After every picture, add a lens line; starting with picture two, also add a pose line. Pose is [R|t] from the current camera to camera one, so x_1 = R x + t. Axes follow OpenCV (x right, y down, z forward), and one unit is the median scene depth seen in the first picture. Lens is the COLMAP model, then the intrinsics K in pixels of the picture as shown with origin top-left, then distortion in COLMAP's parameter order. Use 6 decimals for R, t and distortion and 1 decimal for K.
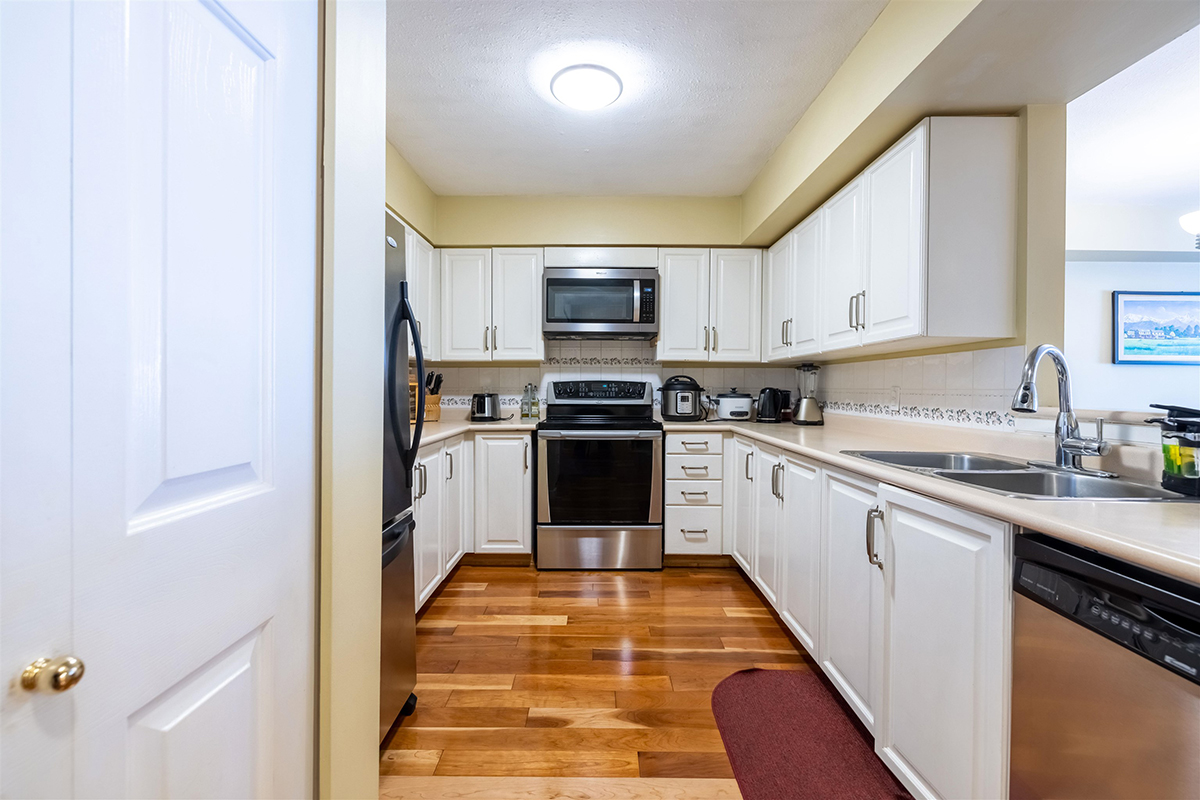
lens RADIAL K [[500.2, 0, 593.5], [0, 500.2, 394.0], [0, 0, 1]] dist [-0.001401, -0.000418]
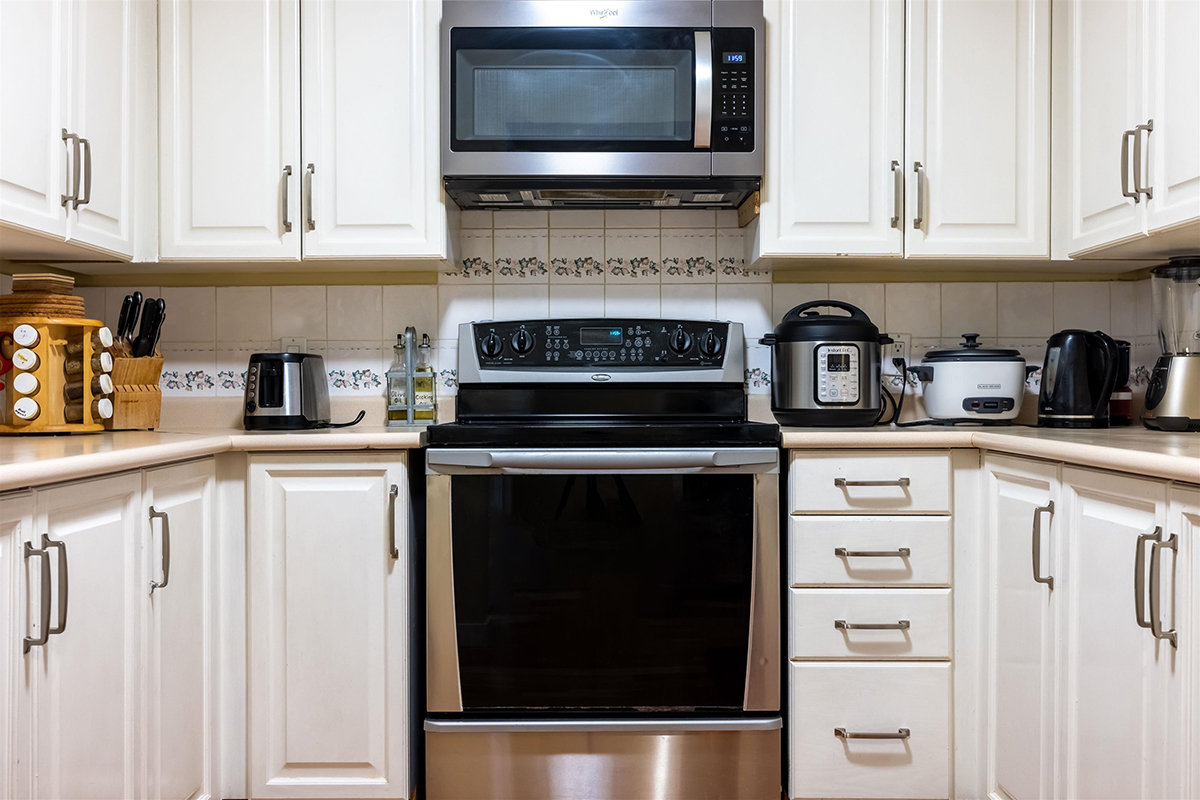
lens RADIAL K [[1150.3, 0, 587.7], [0, 1150.3, 391.1], [0, 0, 1]] dist [0.006175, 0.000000]
pose [[0.999983, -0.005841, 0.000022, 0.002363], [0.005841, 0.999936, -0.009688, 0.037360], [0.000034, 0.009688, 0.999953, 0.175985]]
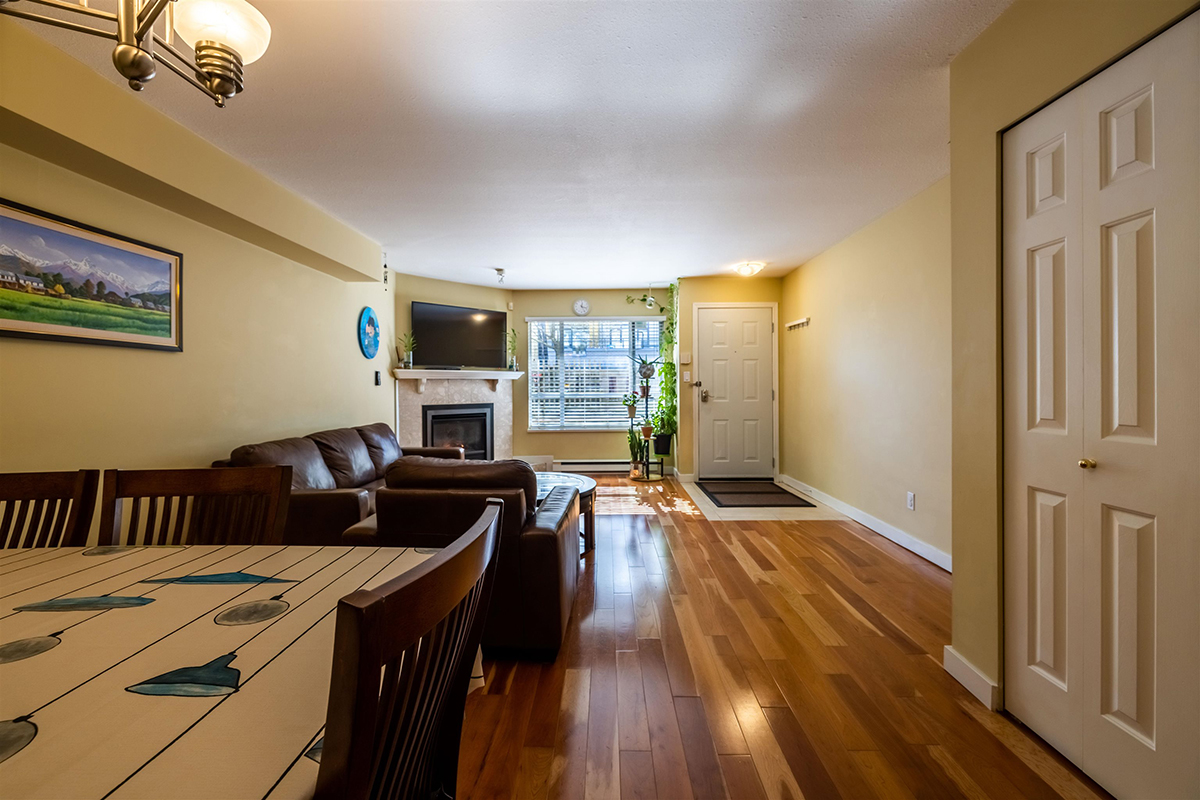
lens RADIAL K [[500.2, 0, 591.0], [0, 500.2, 386.4], [0, 0, 1]] dist [-0.001401, -0.000418]
pose [[0.021216, -0.006758, 0.999752, 0.646890], [0.013511, 0.999888, 0.006472, -0.001771], [-0.999684, 0.013371, 0.021305, 0.404597]]
